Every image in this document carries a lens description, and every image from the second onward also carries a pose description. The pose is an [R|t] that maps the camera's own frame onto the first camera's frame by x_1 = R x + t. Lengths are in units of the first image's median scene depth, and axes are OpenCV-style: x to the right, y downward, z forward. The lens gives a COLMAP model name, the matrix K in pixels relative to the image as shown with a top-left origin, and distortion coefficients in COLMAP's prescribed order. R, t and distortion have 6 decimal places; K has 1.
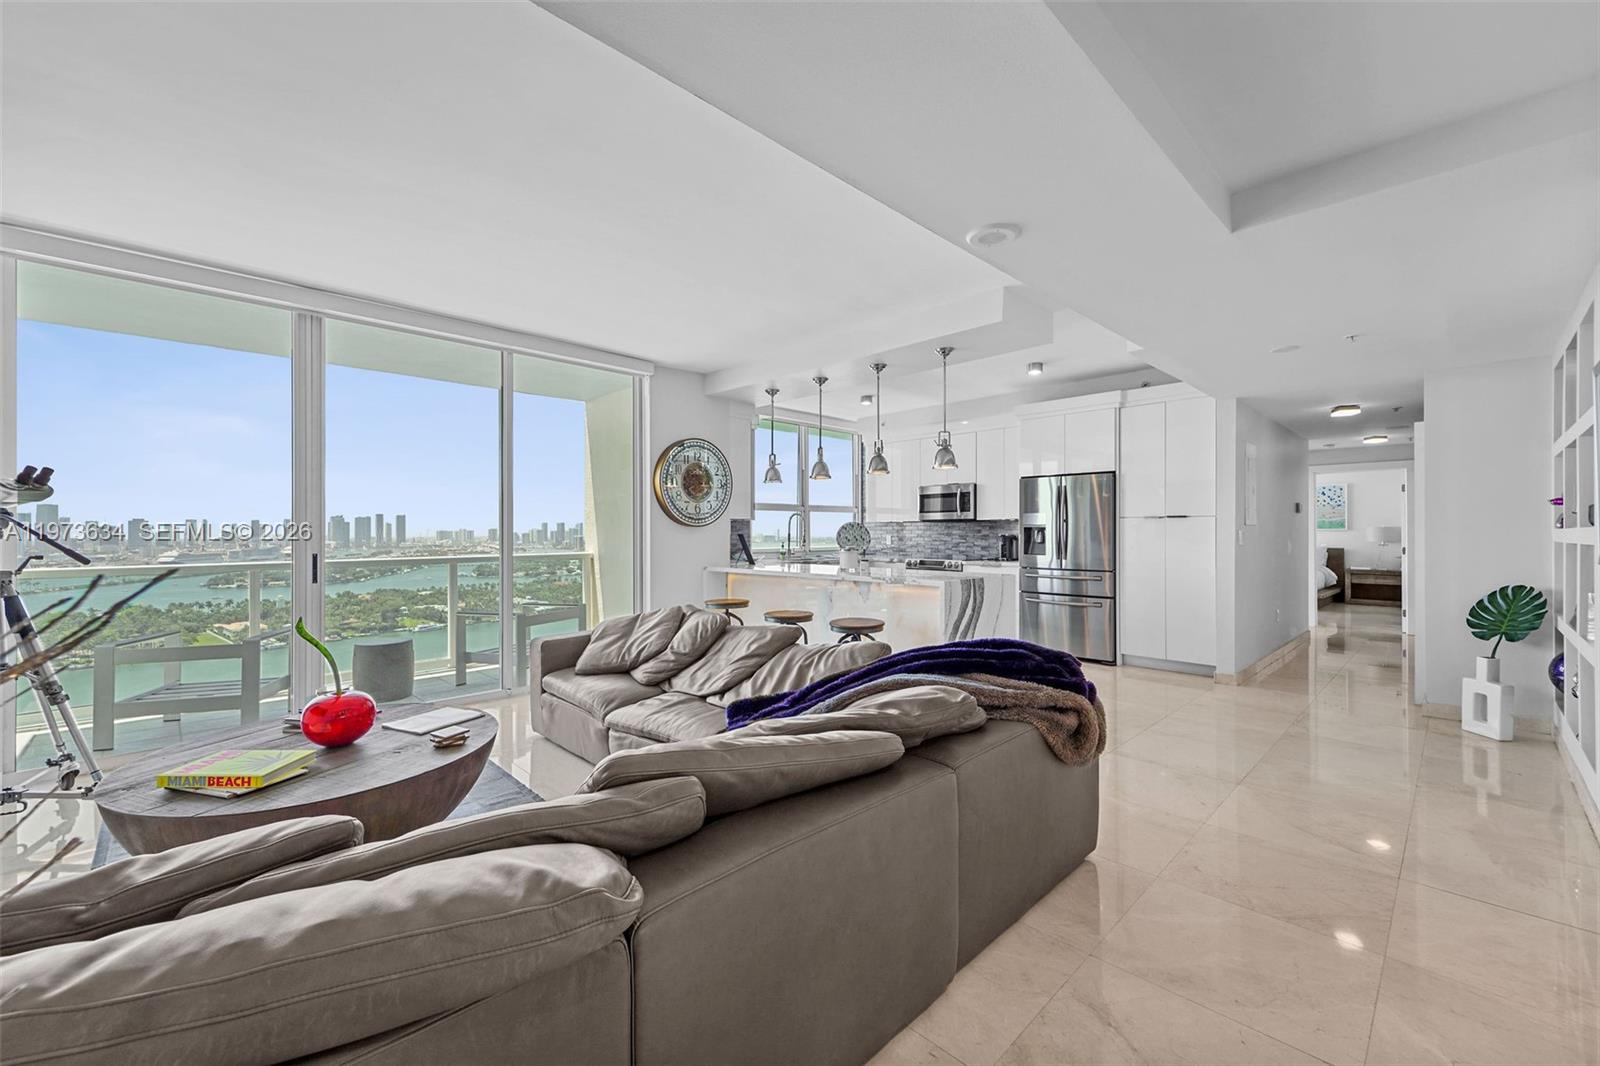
lens RADIAL K [[642.3, 0, 801.2], [0, 642.3, 524.1], [0, 0, 1]] dist [0.027293, -0.011243]
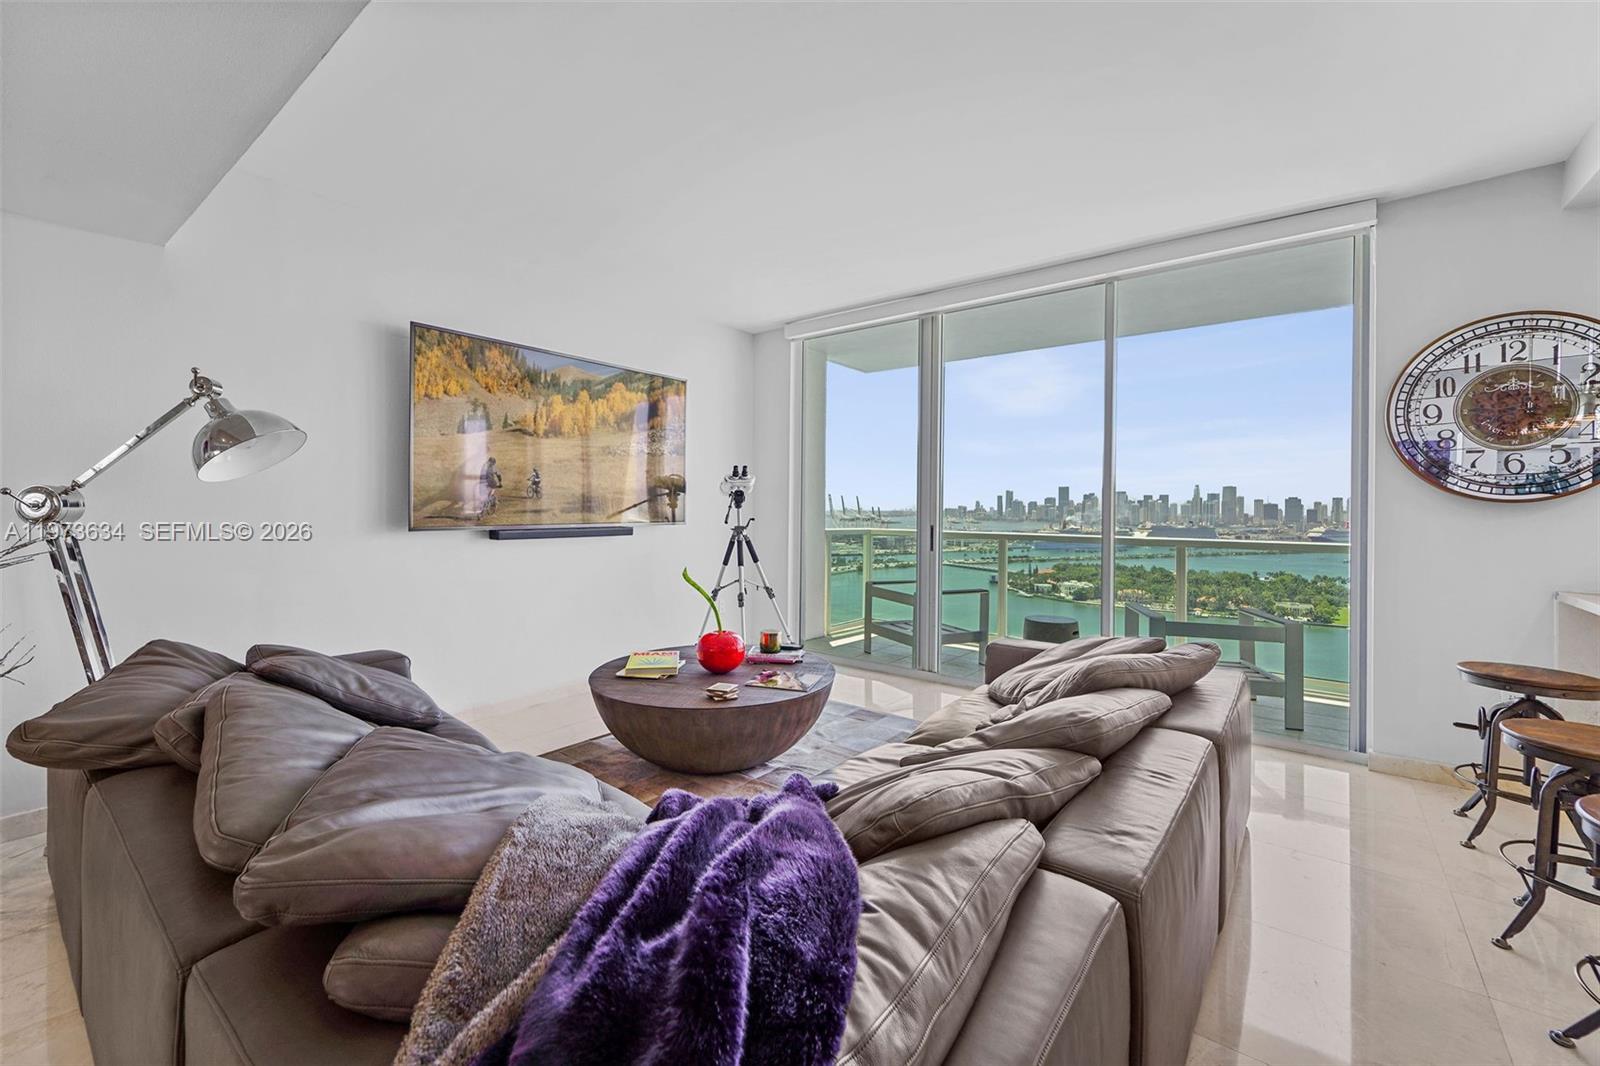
lens RADIAL K [[651.6, 0, 793.8], [0, 651.6, 505.0], [0, 0, 1]] dist [0.020237, -0.007470]
pose [[0.127094, 0.003332, -0.991885, 0.246519], [0.000918, 0.999994, 0.003477, 0.003908], [0.991890, -0.001353, 0.127090, 0.422917]]
